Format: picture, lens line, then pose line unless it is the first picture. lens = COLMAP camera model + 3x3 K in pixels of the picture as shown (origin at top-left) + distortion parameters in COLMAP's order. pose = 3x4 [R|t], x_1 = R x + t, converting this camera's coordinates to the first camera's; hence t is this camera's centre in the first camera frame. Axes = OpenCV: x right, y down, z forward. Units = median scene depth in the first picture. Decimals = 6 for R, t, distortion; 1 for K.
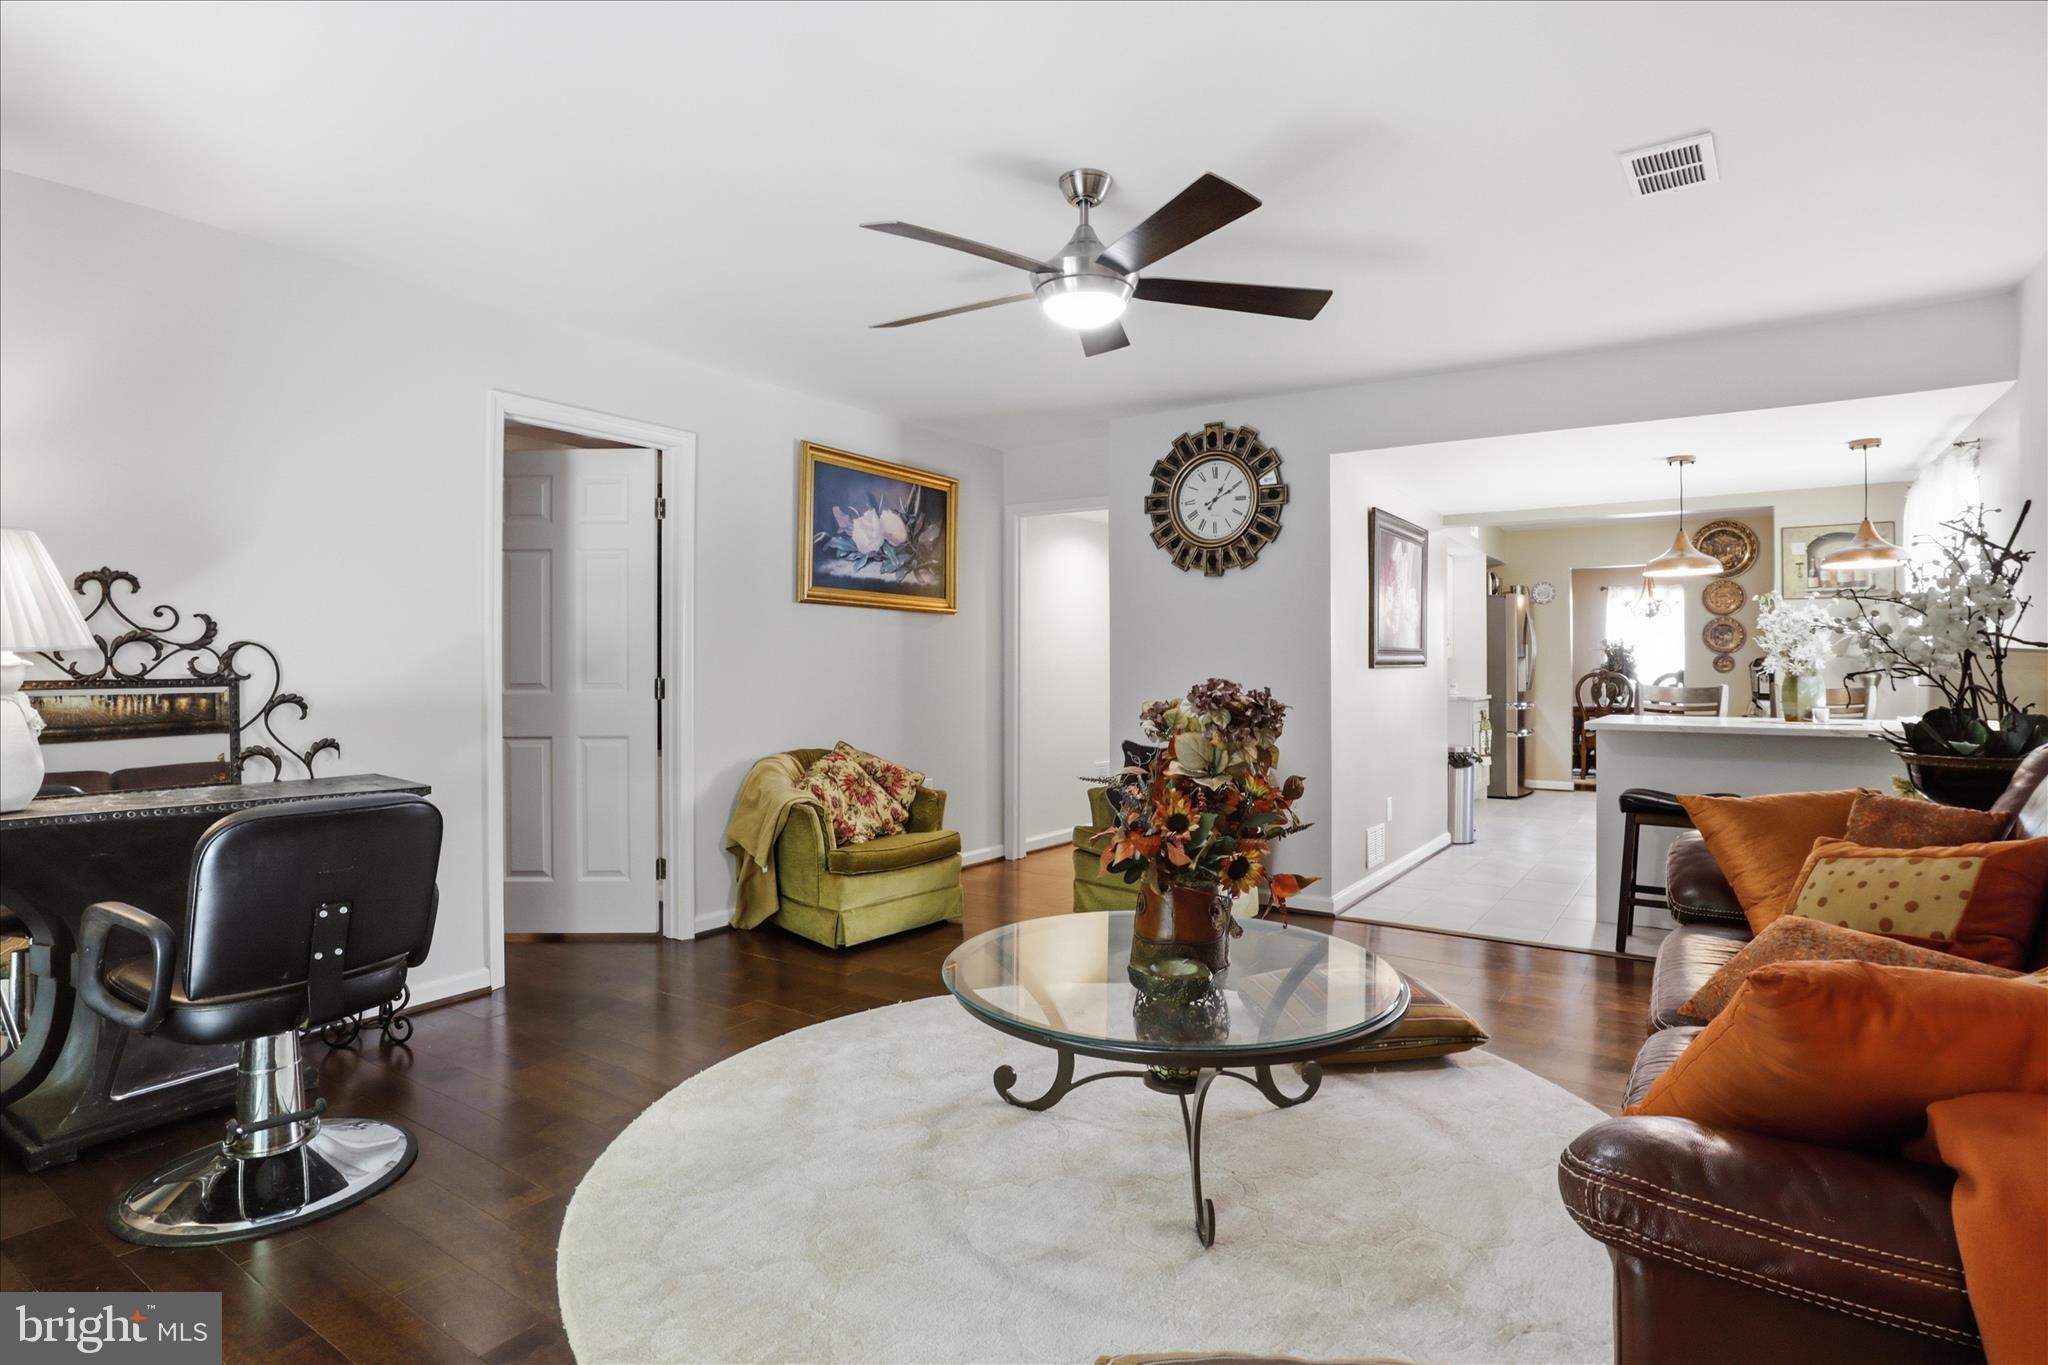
lens RADIAL K [[1052.9, 0, 1044.0], [0, 1052.9, 687.2], [0, 0, 1]] dist [-0.033227, 0.002420]
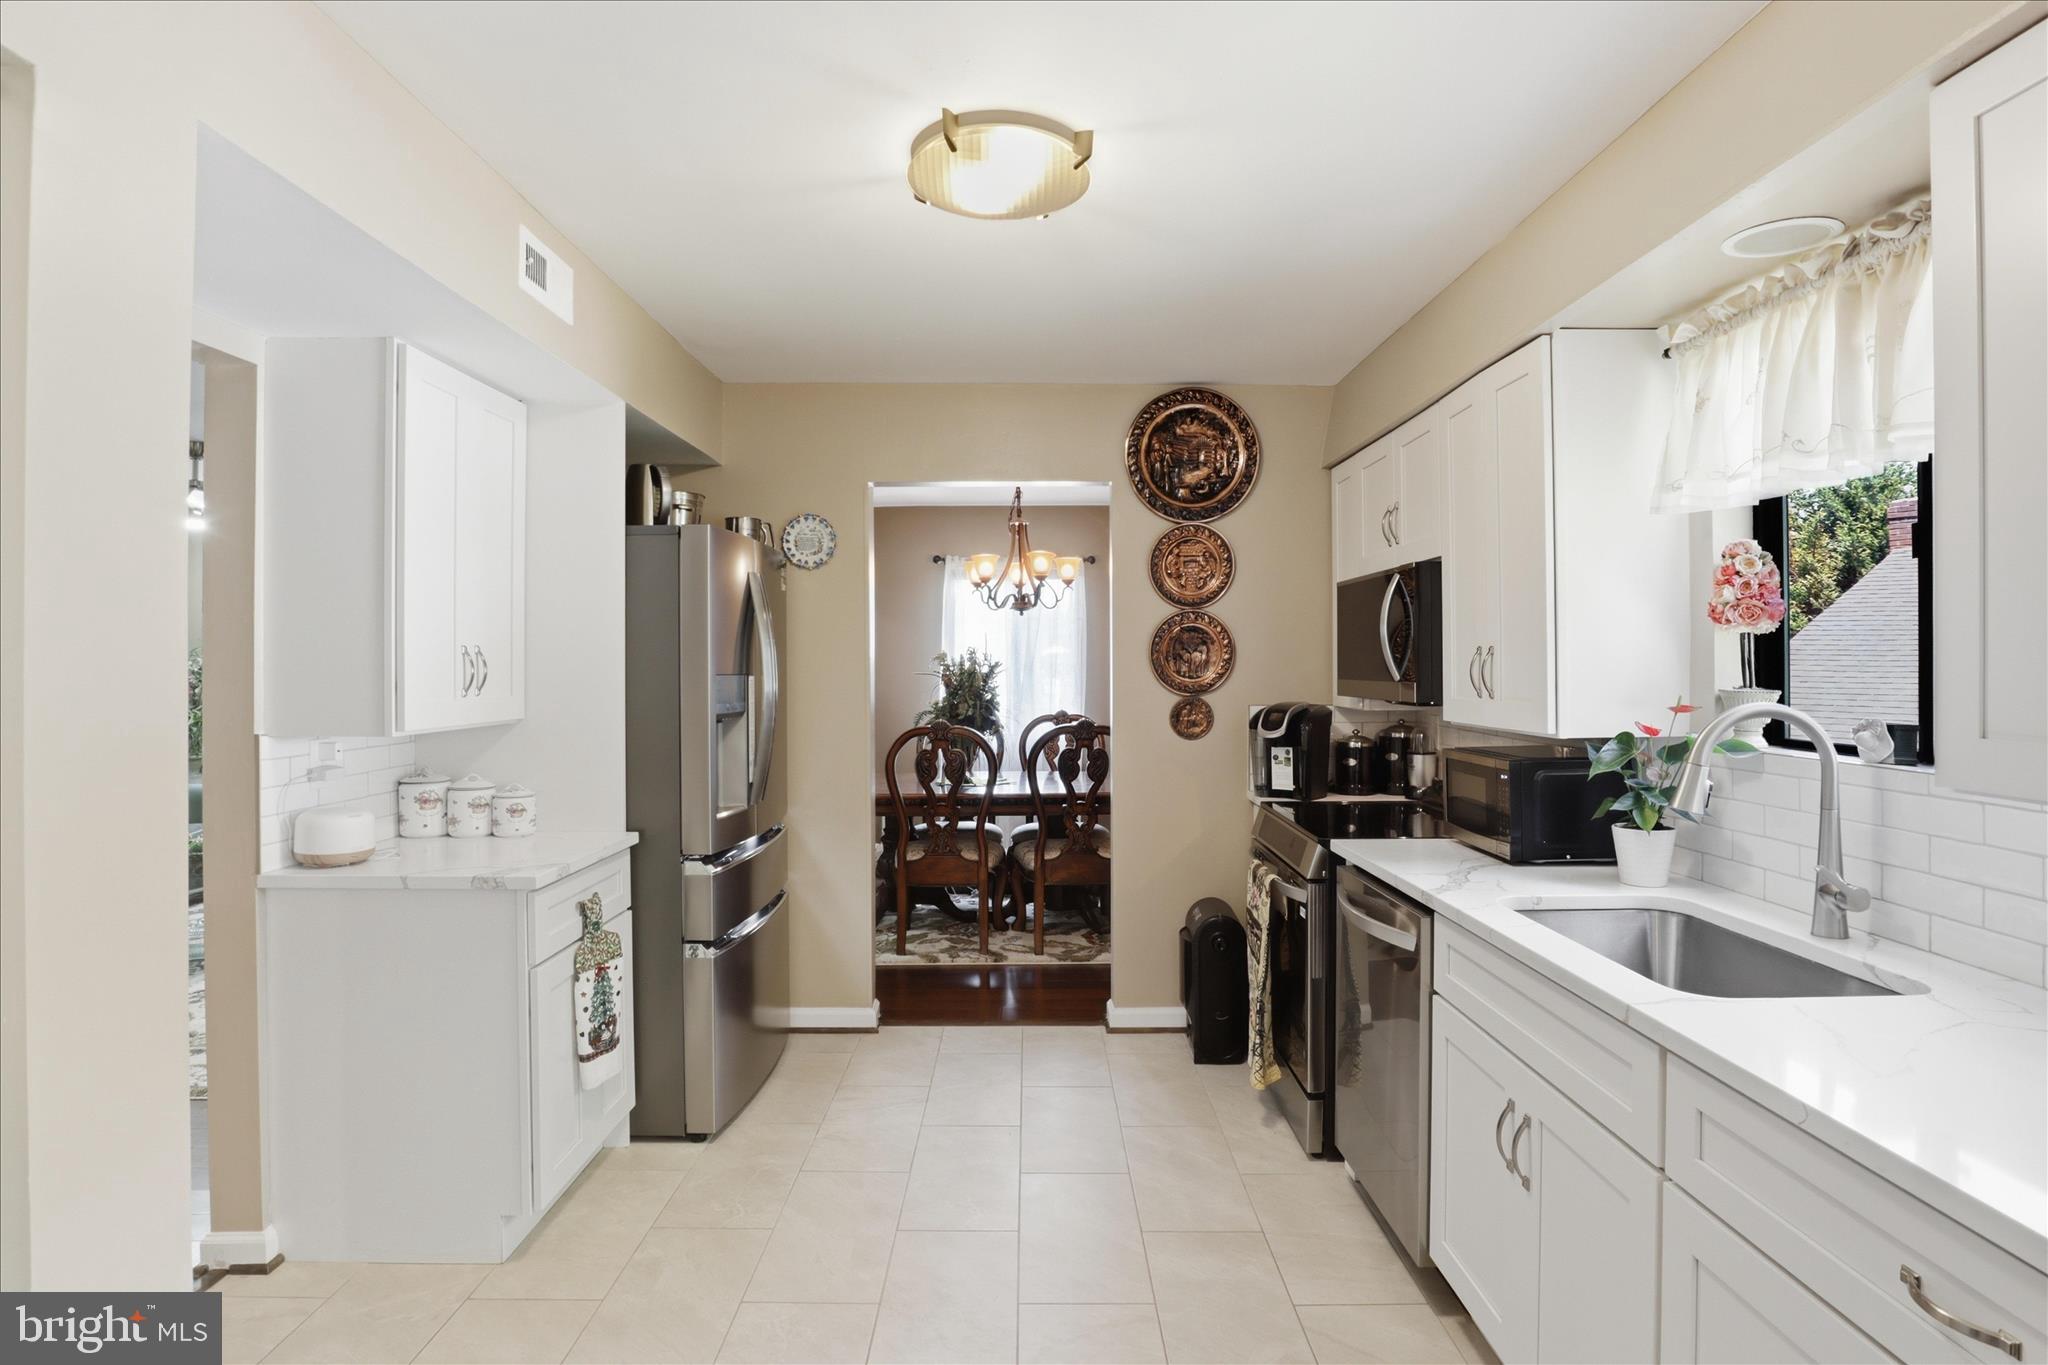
lens RADIAL K [[1052.9, 0, 1029.3], [0, 1052.9, 669.9], [0, 0, 1]] dist [-0.033227, 0.002420]
pose [[0.826840, -0.008228, 0.562377, 0.329109], [0.006739, 0.999966, 0.004723, -0.042545], [-0.562397, -0.000115, 0.826867, 0.633695]]
